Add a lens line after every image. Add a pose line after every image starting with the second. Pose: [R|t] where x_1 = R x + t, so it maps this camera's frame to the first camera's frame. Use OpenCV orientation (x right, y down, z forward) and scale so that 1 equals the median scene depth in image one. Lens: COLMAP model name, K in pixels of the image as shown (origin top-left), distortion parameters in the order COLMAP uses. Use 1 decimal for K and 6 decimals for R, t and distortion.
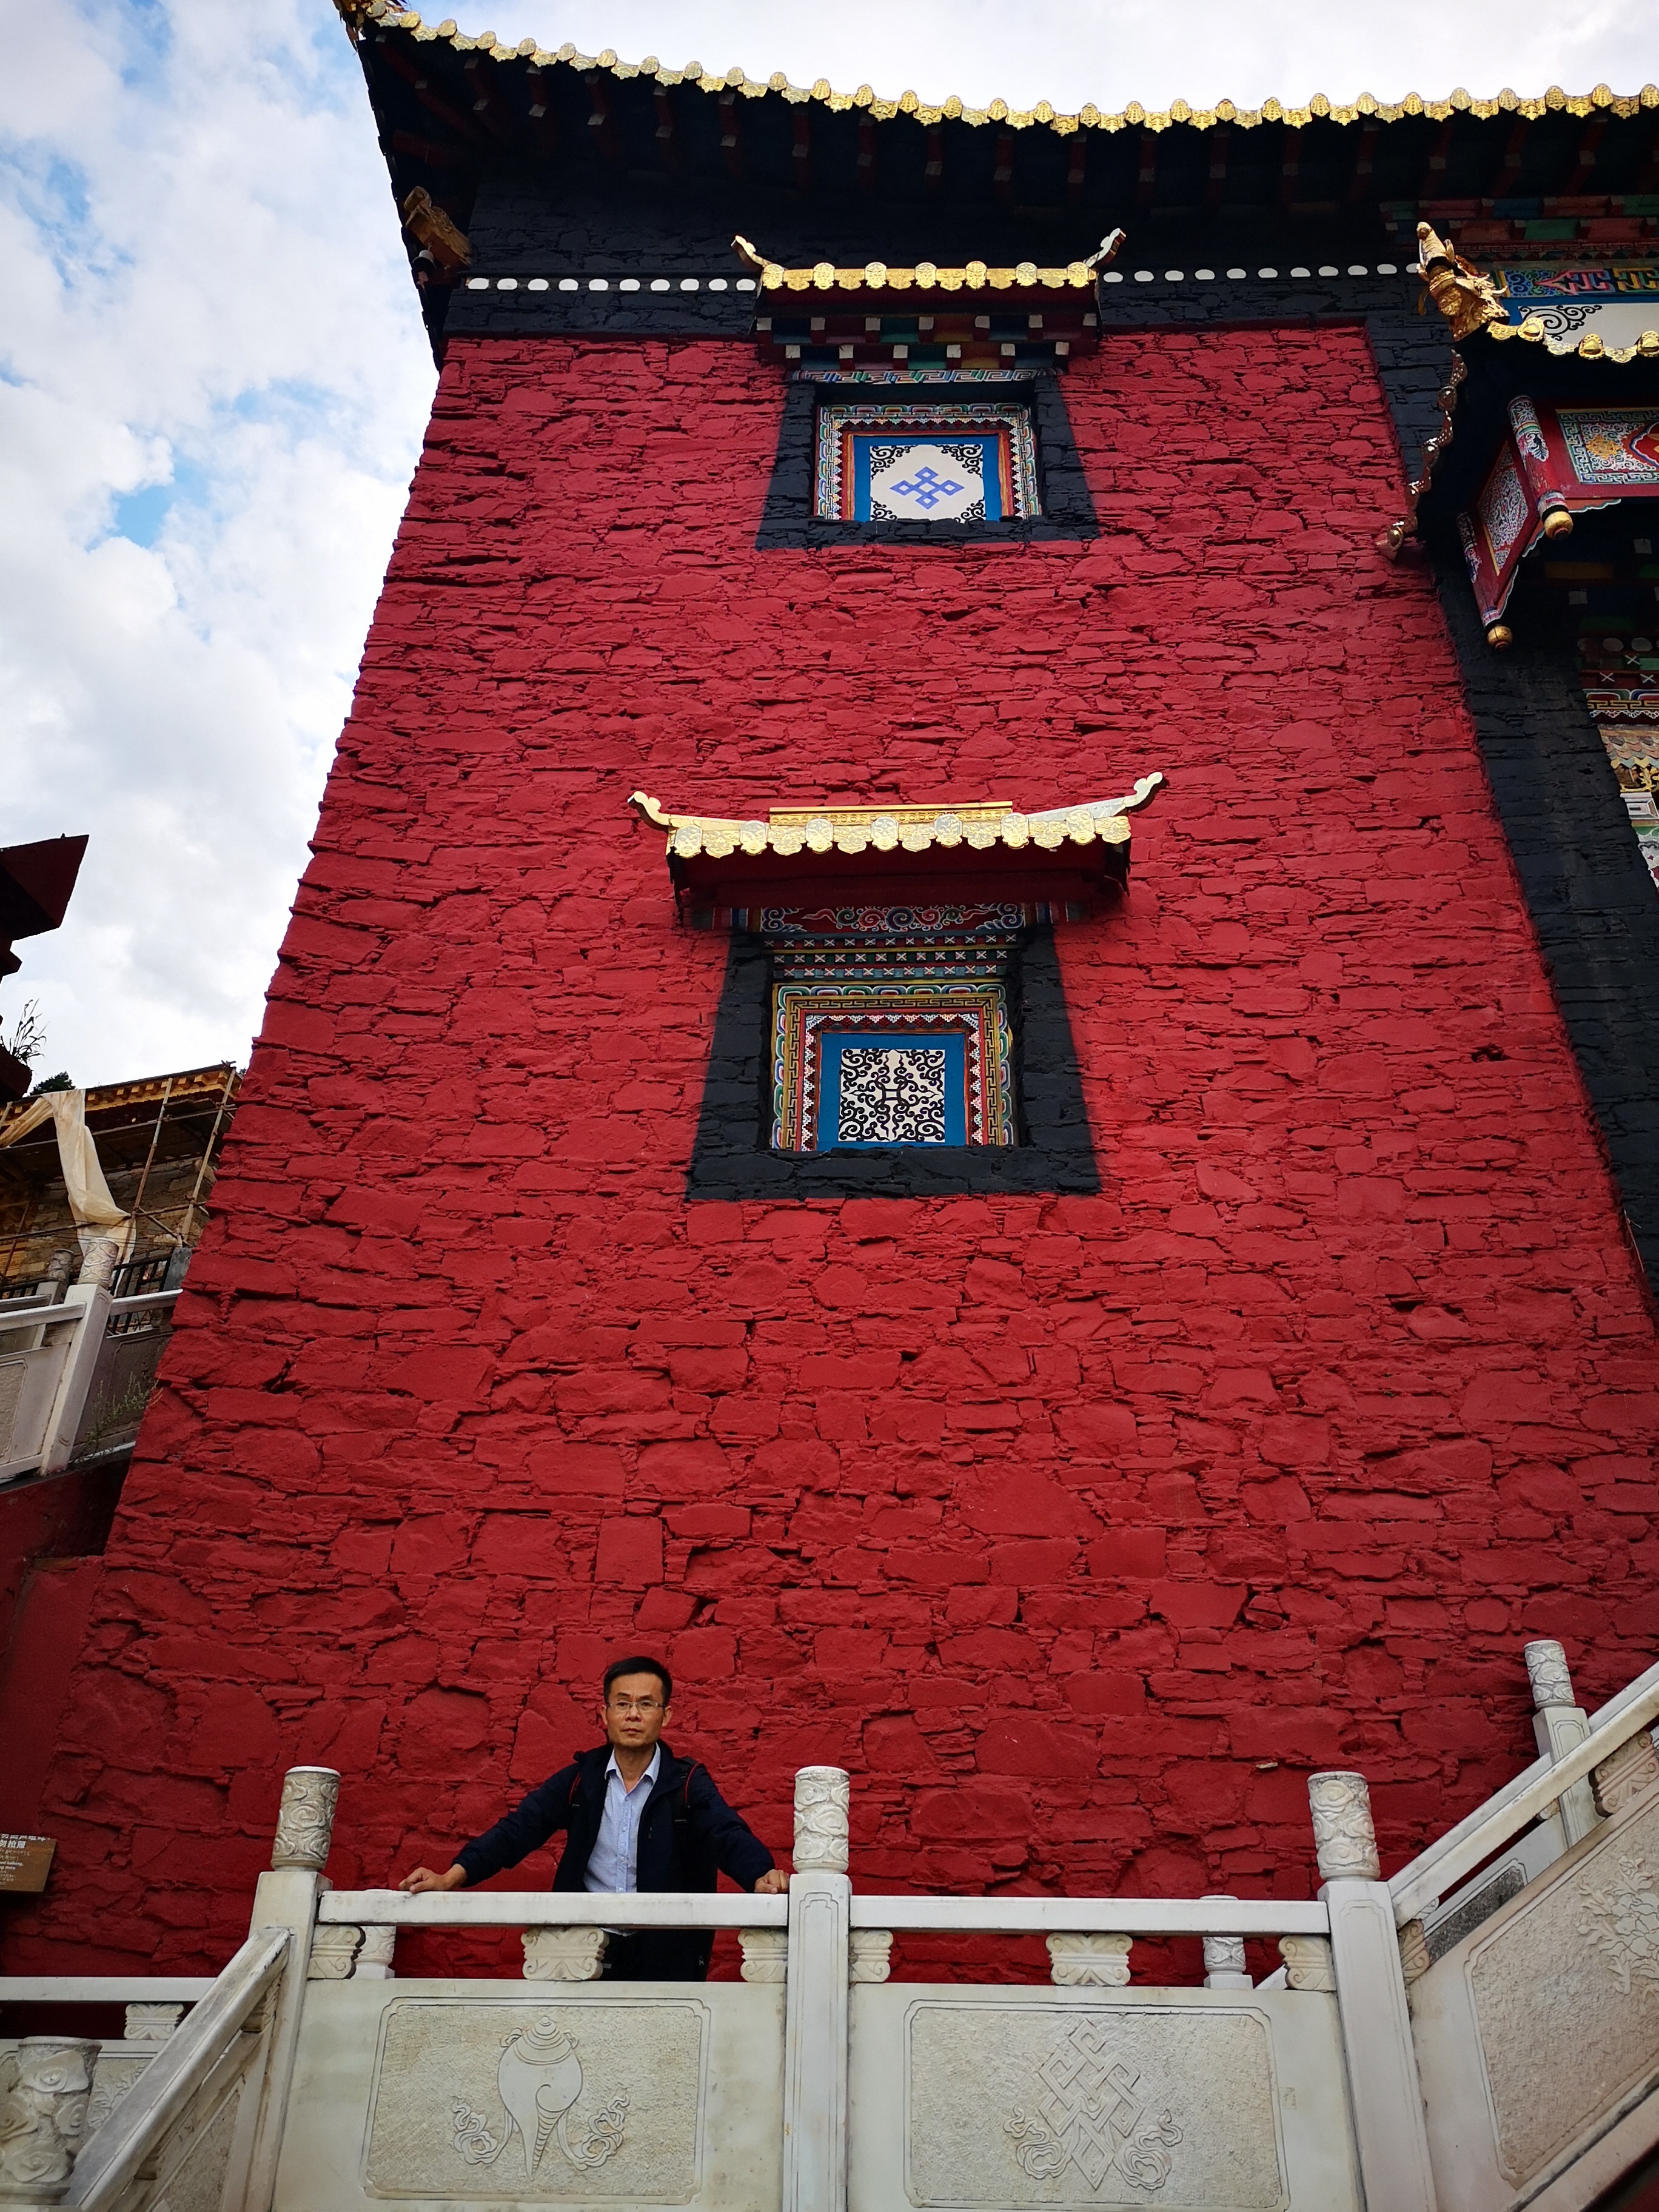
lens RADIAL K [[1688.8, 0, 834.7], [0, 1688.8, 1051.9], [0, 0, 1]] dist [0.074405, -0.076955]
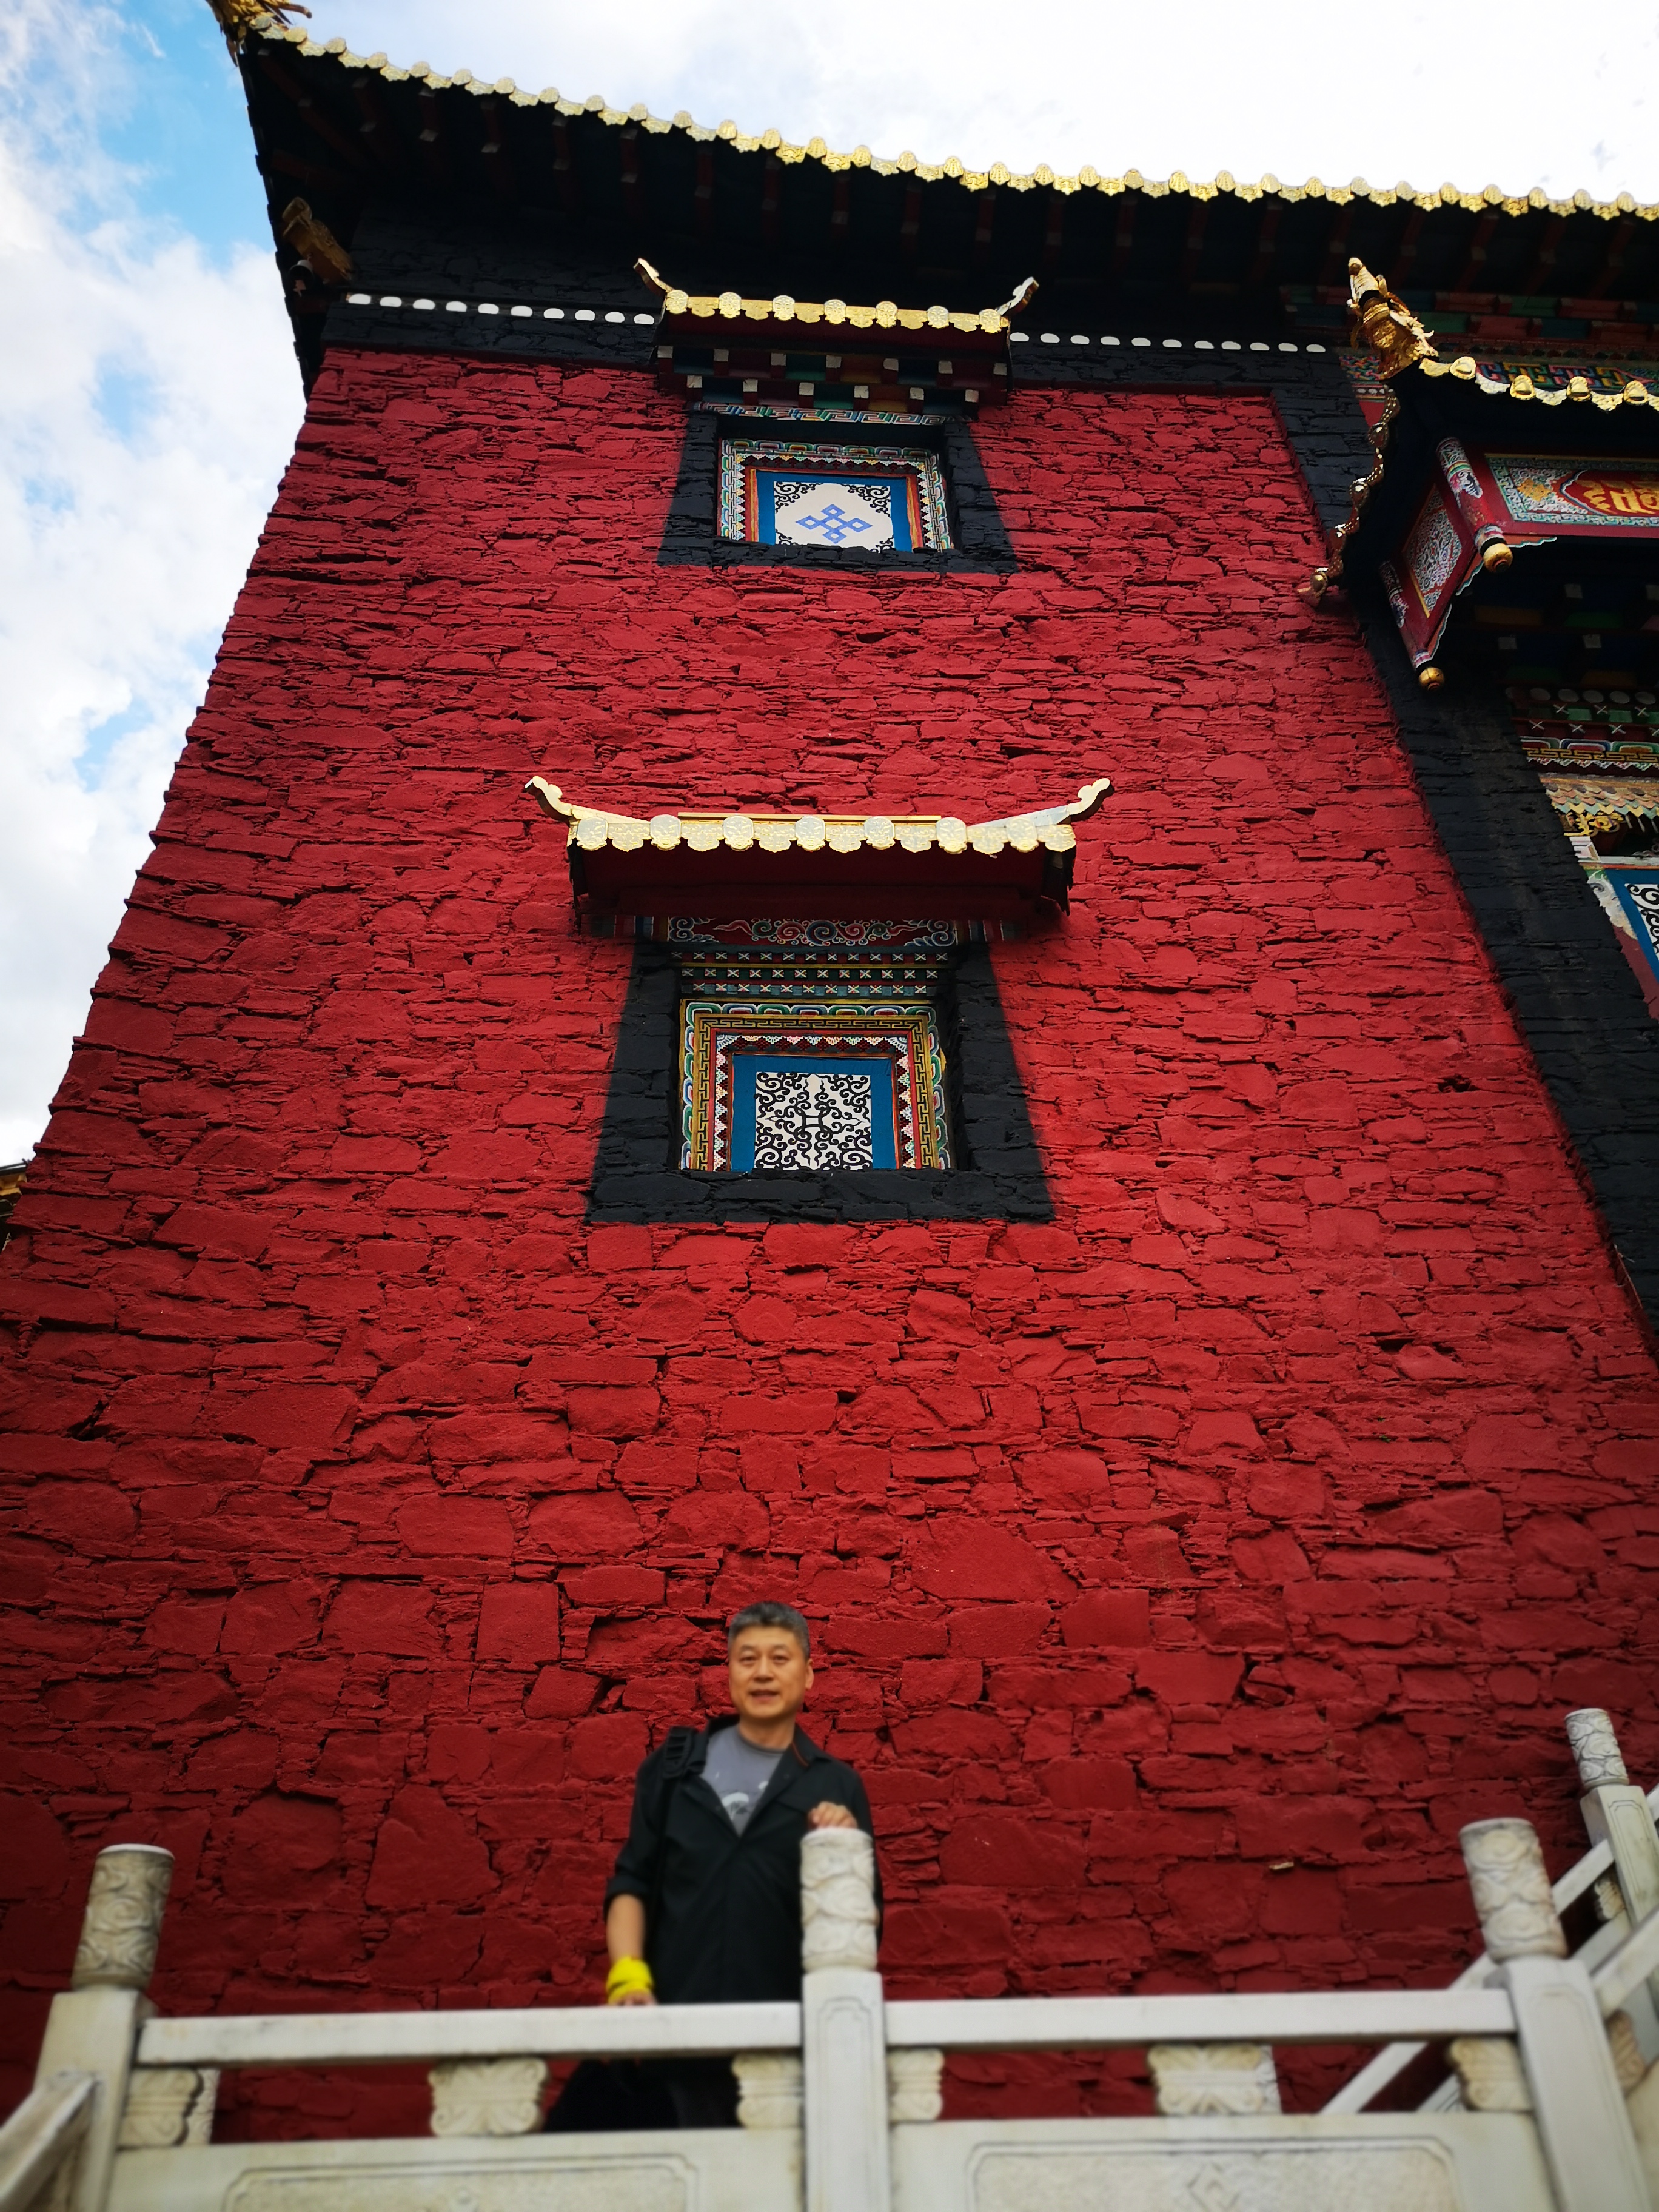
lens RADIAL K [[1688.8, 0, 834.7], [0, 1688.8, 1051.9], [0, 0, 1]] dist [0.074405, -0.076955]
pose [[0.995058, 0.023150, 0.096562, -0.042243], [-0.014522, 0.995916, -0.089109, 0.068605], [-0.098231, 0.087266, 0.991330, 0.105841]]
